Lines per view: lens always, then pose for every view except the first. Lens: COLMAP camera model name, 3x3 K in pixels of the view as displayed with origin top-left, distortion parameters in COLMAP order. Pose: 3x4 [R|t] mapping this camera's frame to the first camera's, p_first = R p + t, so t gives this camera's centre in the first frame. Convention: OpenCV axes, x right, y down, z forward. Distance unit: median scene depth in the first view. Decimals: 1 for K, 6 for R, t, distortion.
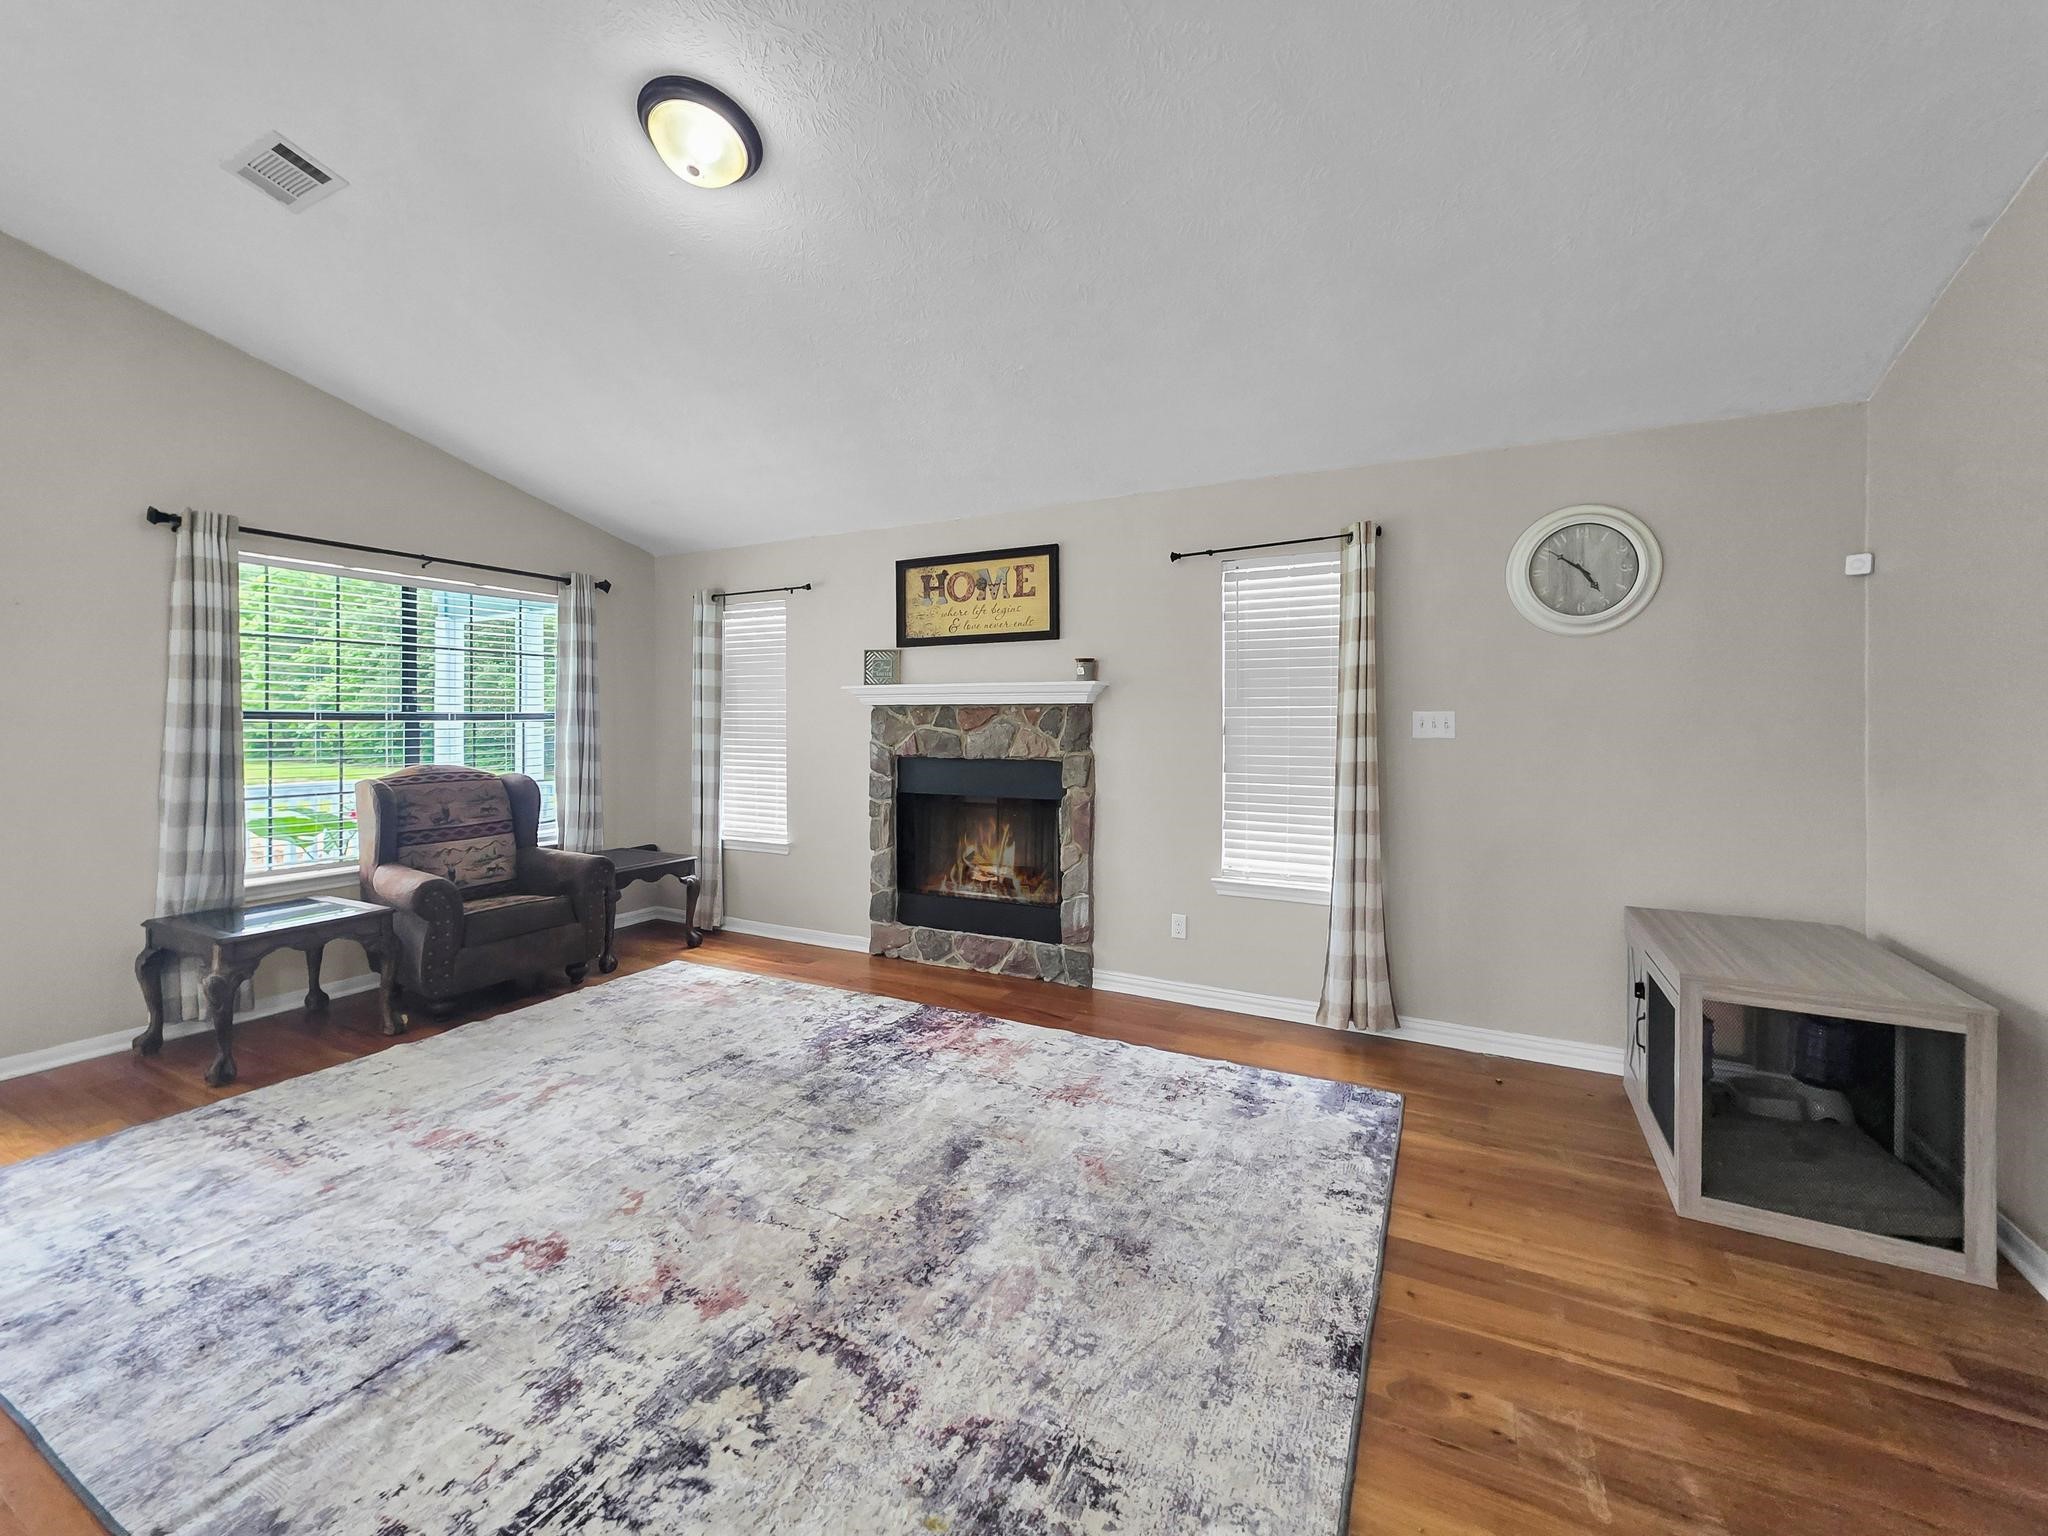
lens RADIAL K [[844.0, 0, 1017.1], [0, 844.0, 722.4], [0, 0, 1]] dist [0.001671, -0.000087]
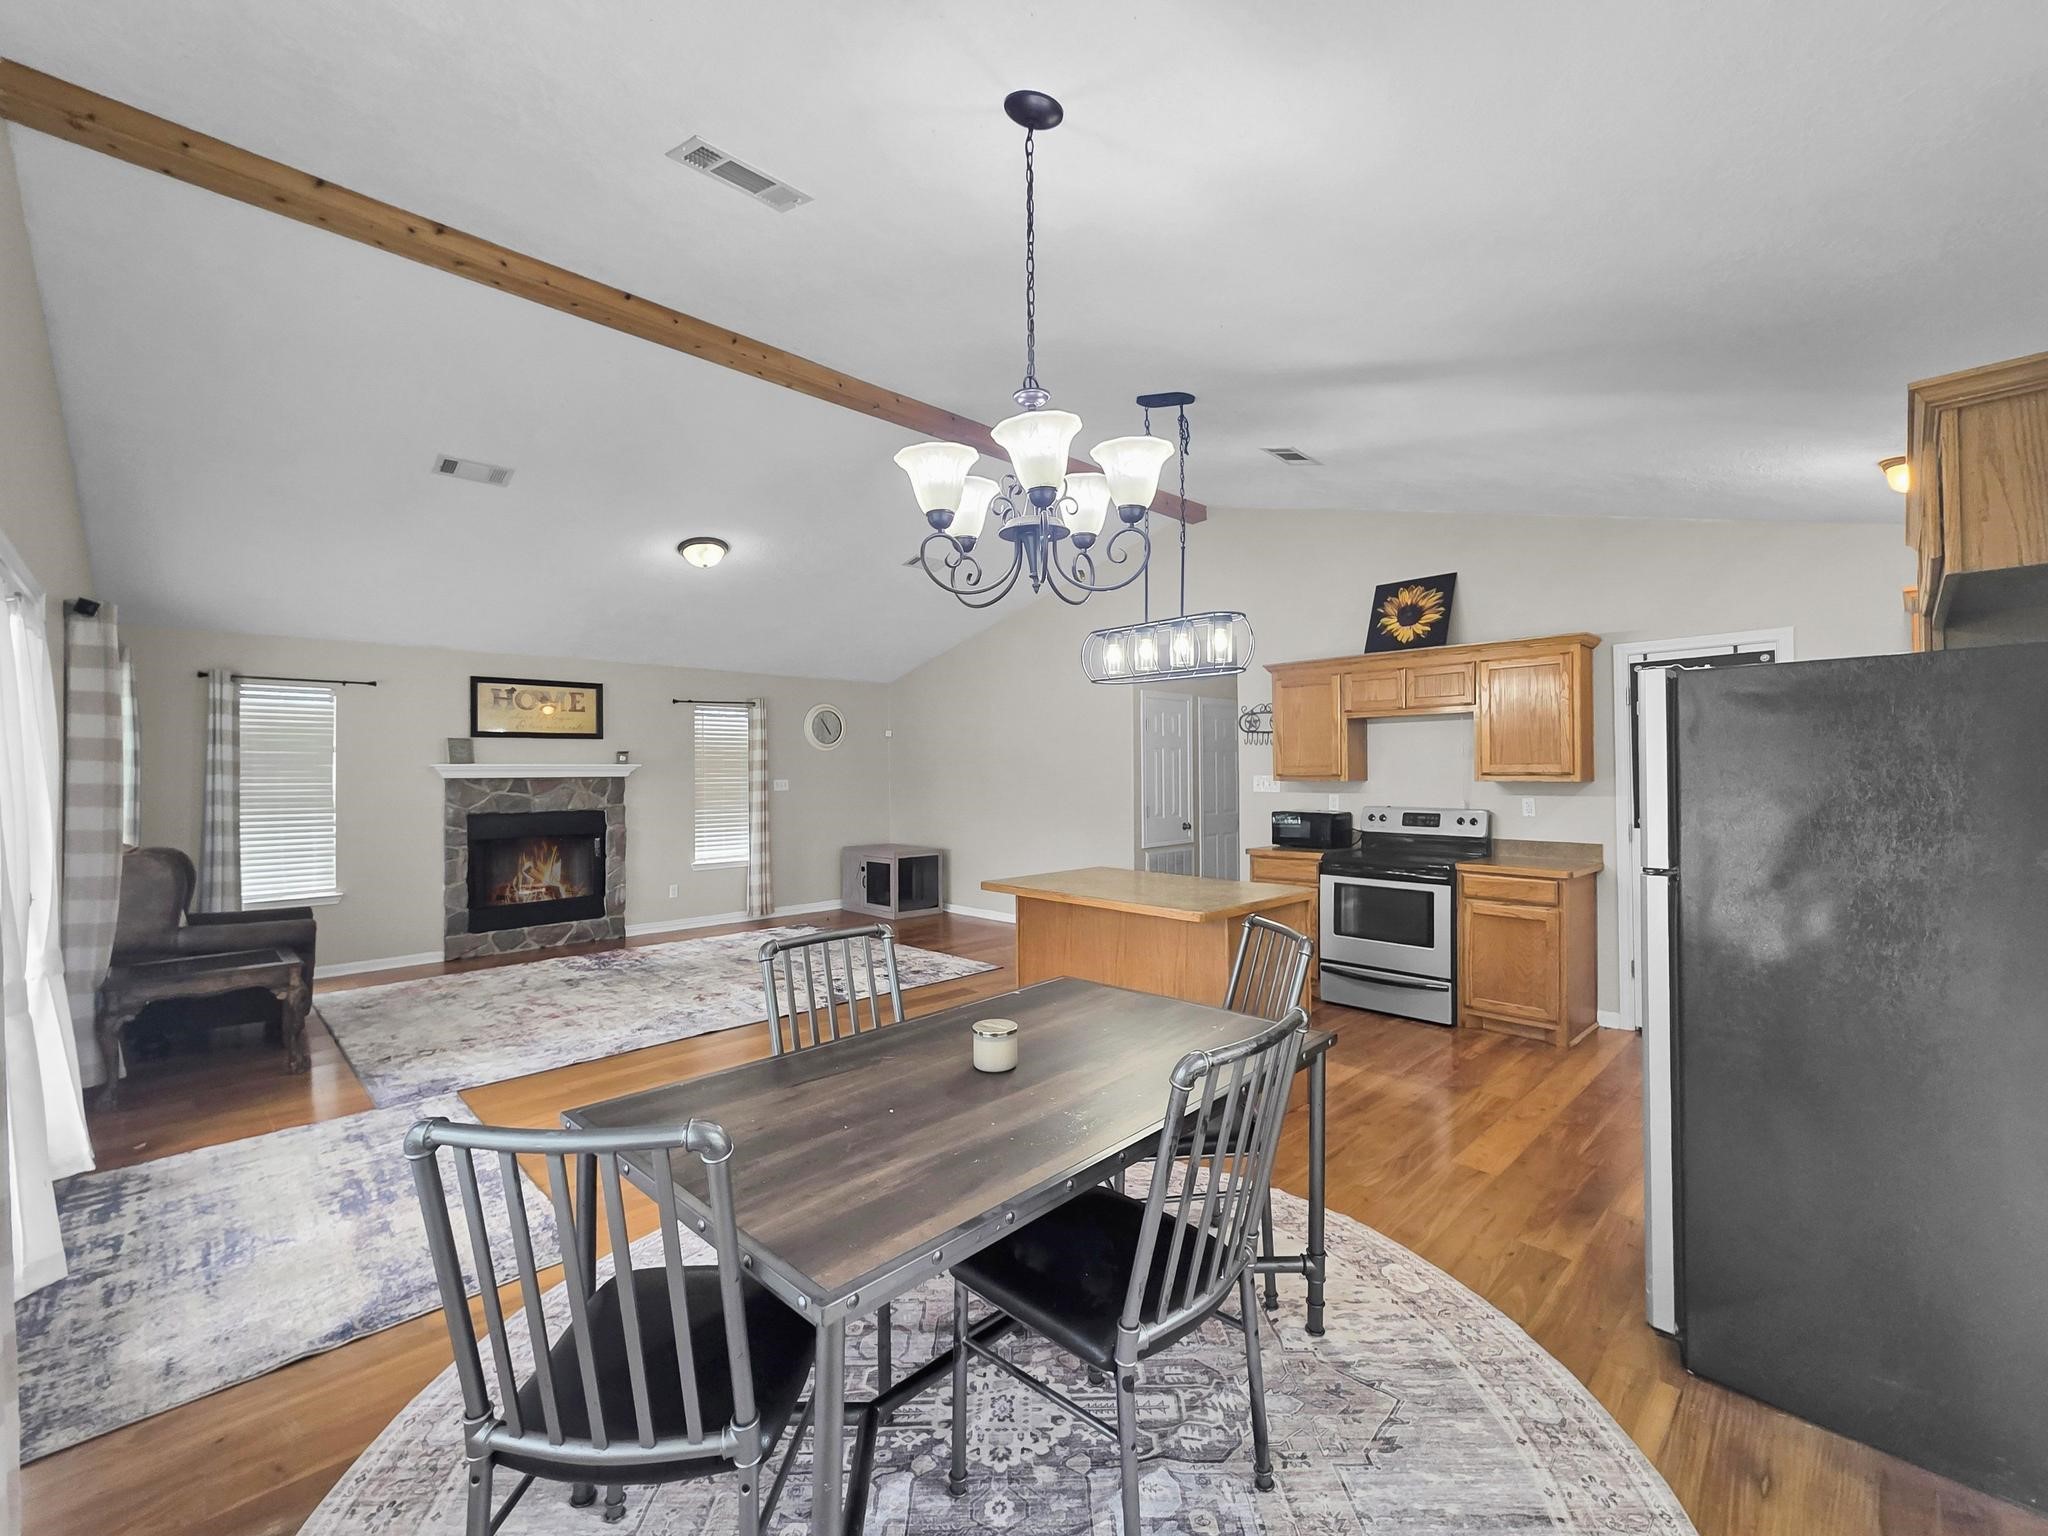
lens RADIAL K [[864.4, 0, 1027.6], [0, 864.4, 765.6], [0, 0, 1]] dist [0.000993, -0.000027]
pose [[0.308023, 0.004871, 0.951367, -1.361315], [0.013995, 0.999855, -0.009651, -0.015441], [-0.951276, 0.016287, 0.307910, -0.363730]]
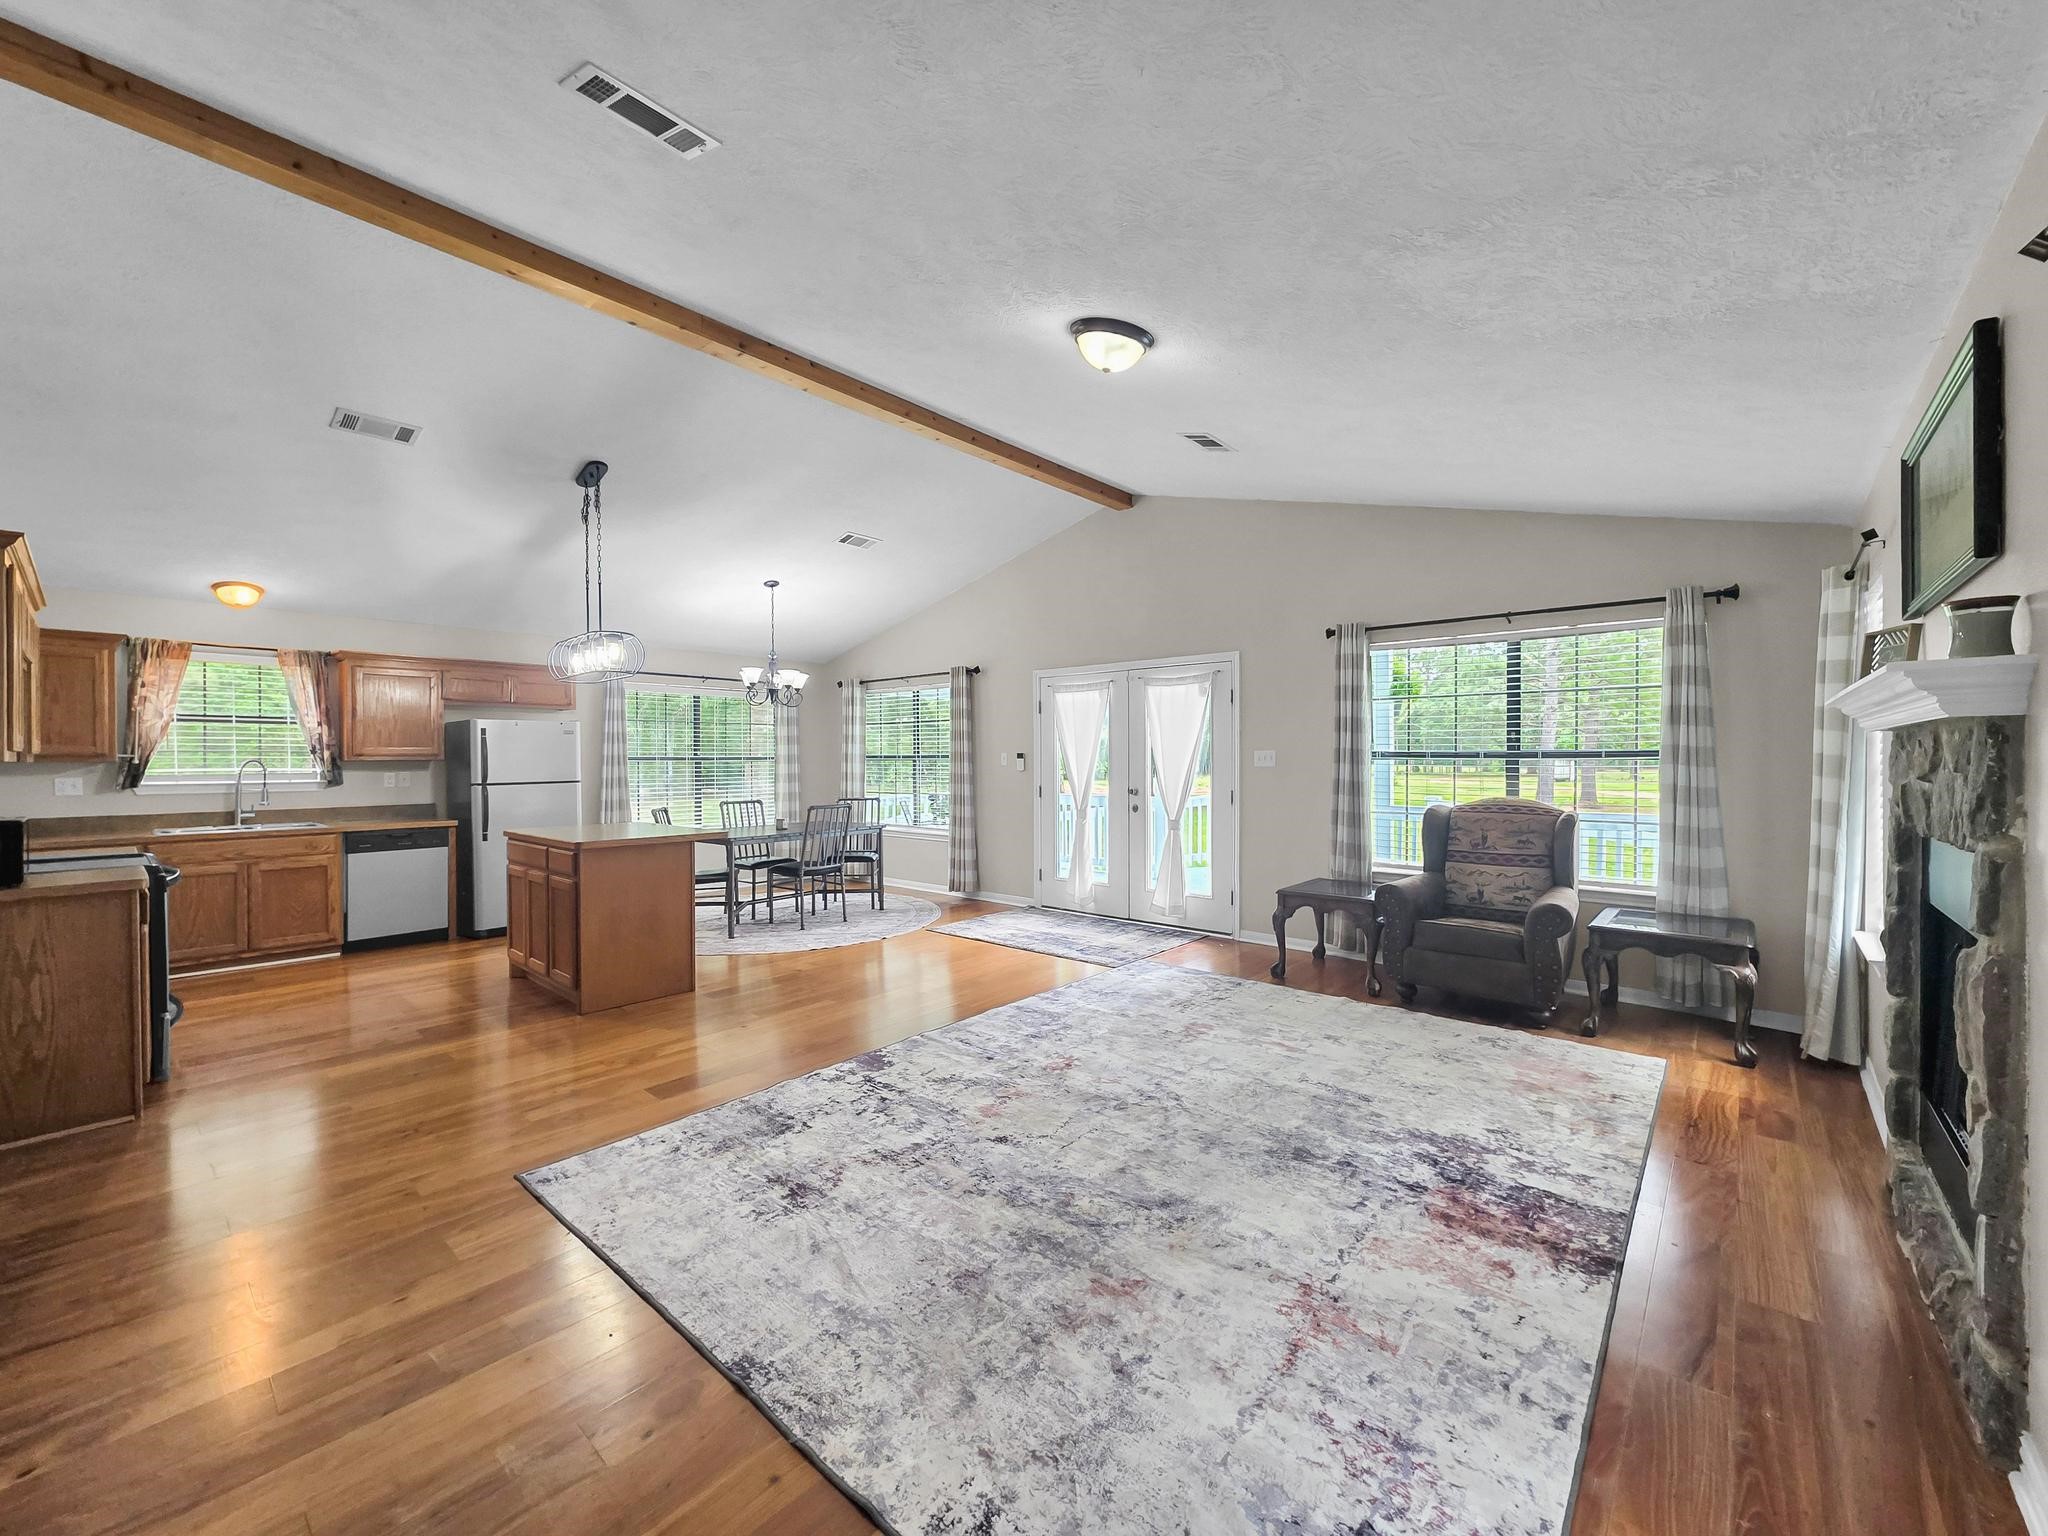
lens RADIAL K [[818.8, 0, 1026.8], [0, 818.8, 757.4], [0, 0, 1]] dist [0.000266, 0.000639]
pose [[-0.236219, -0.000116, -0.971700, 0.537414], [-0.001572, 0.999999, 0.000263, -0.002878], [0.971698, 0.001590, -0.236219, 0.653644]]
